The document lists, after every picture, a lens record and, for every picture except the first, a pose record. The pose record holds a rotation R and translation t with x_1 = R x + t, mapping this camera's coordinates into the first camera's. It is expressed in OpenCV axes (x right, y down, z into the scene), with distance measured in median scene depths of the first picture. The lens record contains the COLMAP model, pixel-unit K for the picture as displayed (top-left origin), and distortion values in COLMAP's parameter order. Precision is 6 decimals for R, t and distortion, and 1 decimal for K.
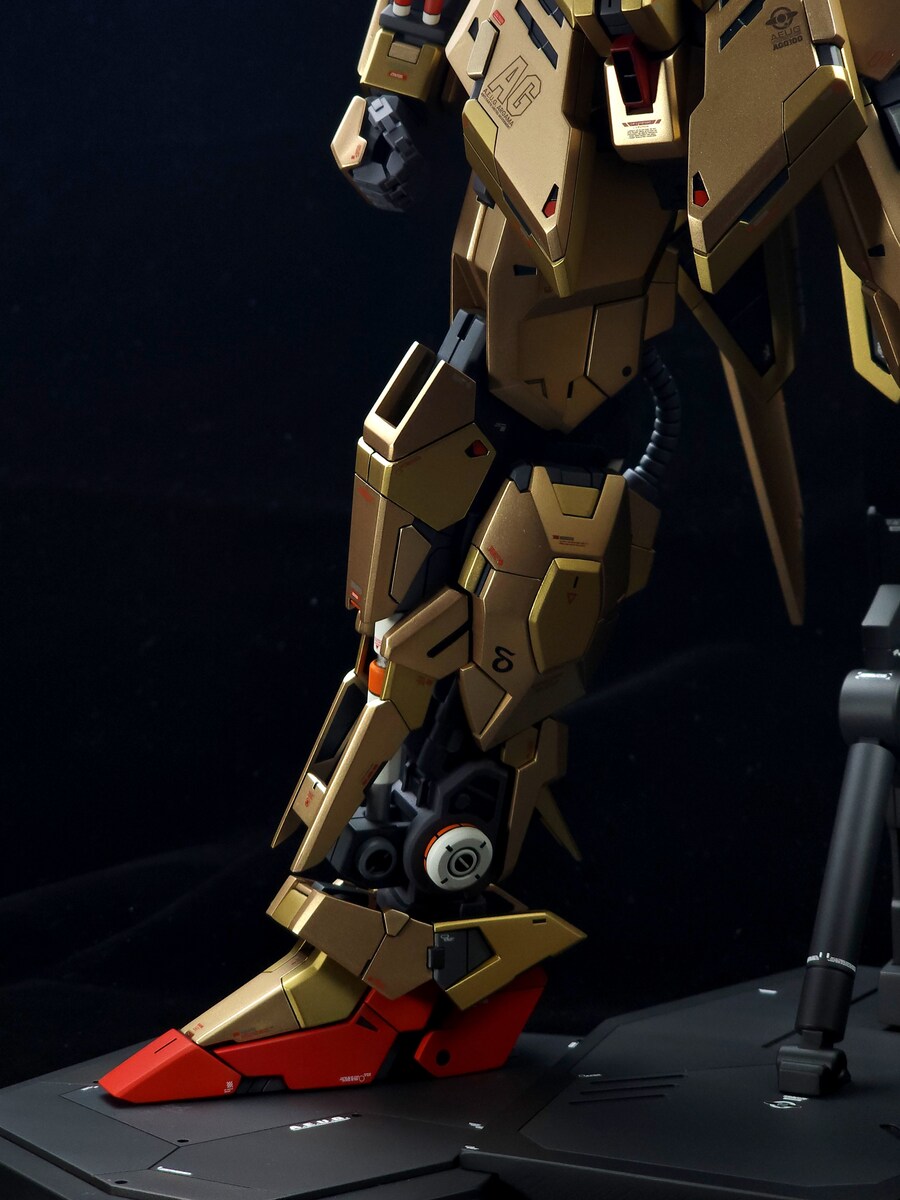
lens RADIAL K [[2530.8, 0, 451.9], [0, 2530.8, 555.3], [0, 0, 1]] dist [-0.609517, 6.554527]
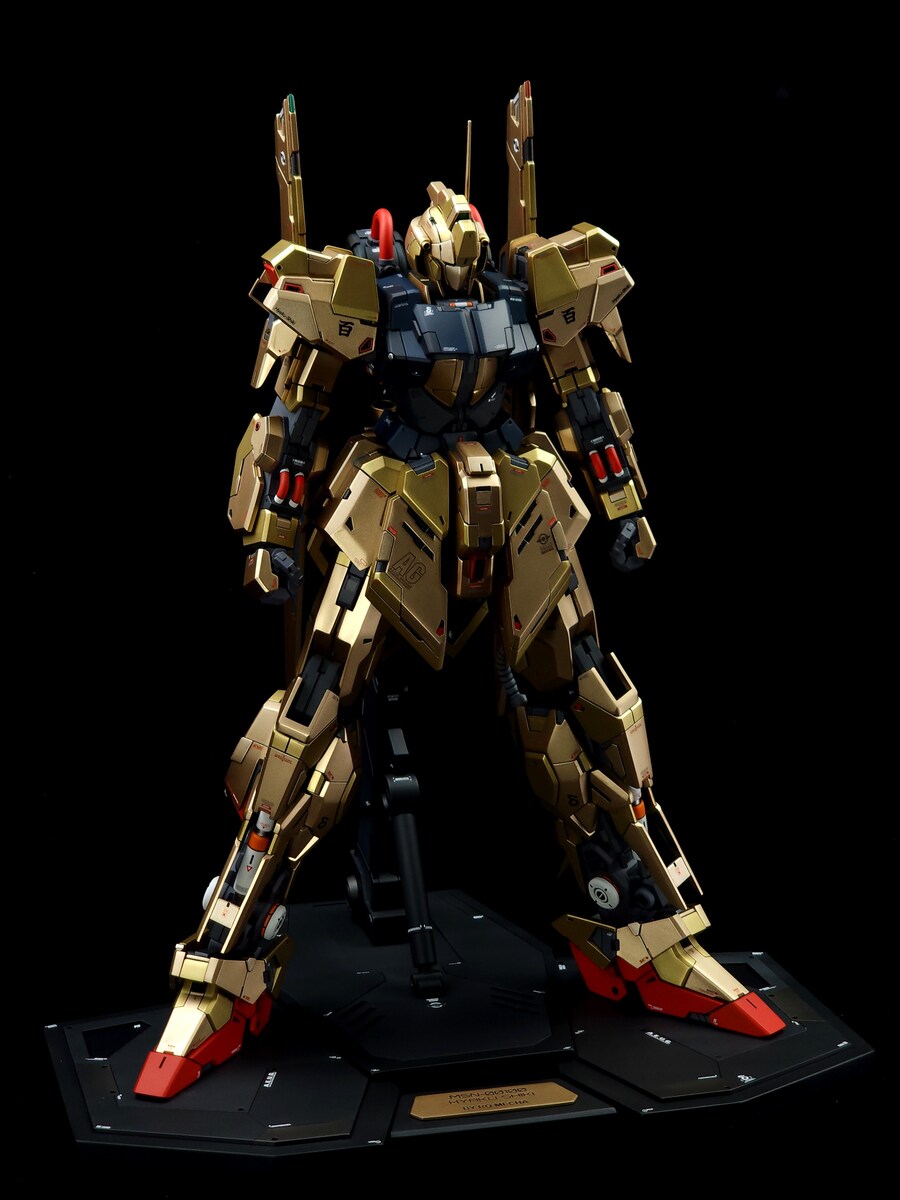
lens RADIAL K [[2469.3, 0, 379.8], [0, 2469.3, 490.5], [0, 0, 1]] dist [-0.583205, 5.783847]
pose [[0.703544, -0.122944, 0.699936, -1.251544], [0.029113, 0.989081, 0.144470, -0.489591], [-0.710055, -0.081264, 0.699441, -0.331627]]
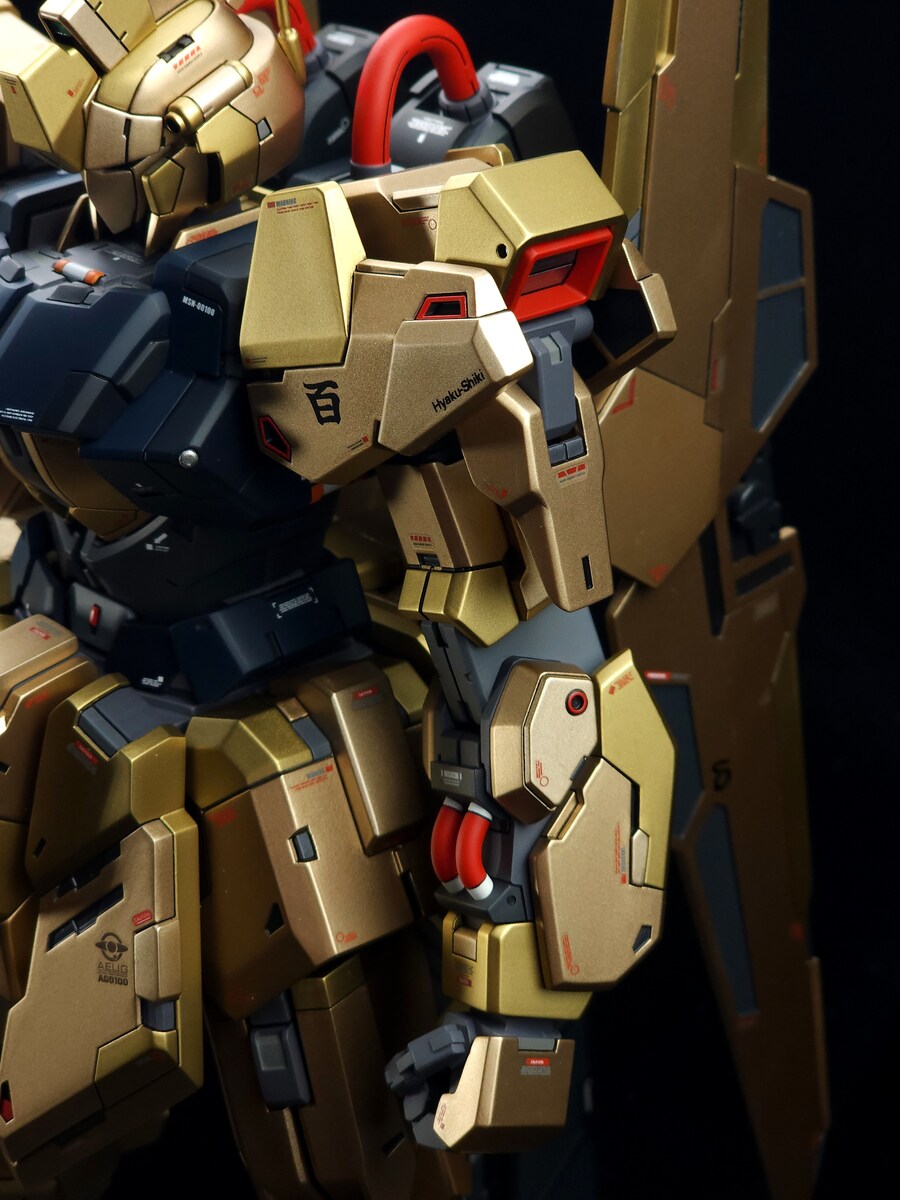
lens RADIAL K [[2608.1, 0, 447.7], [0, 2608.1, 597.7], [0, 0, 1]] dist [-0.650318, 6.977423]
pose [[0.973170, 0.182659, -0.139912, 0.285677], [-0.121076, 0.923627, 0.363668, -0.543582], [0.195654, -0.336971, 0.920962, 0.259363]]
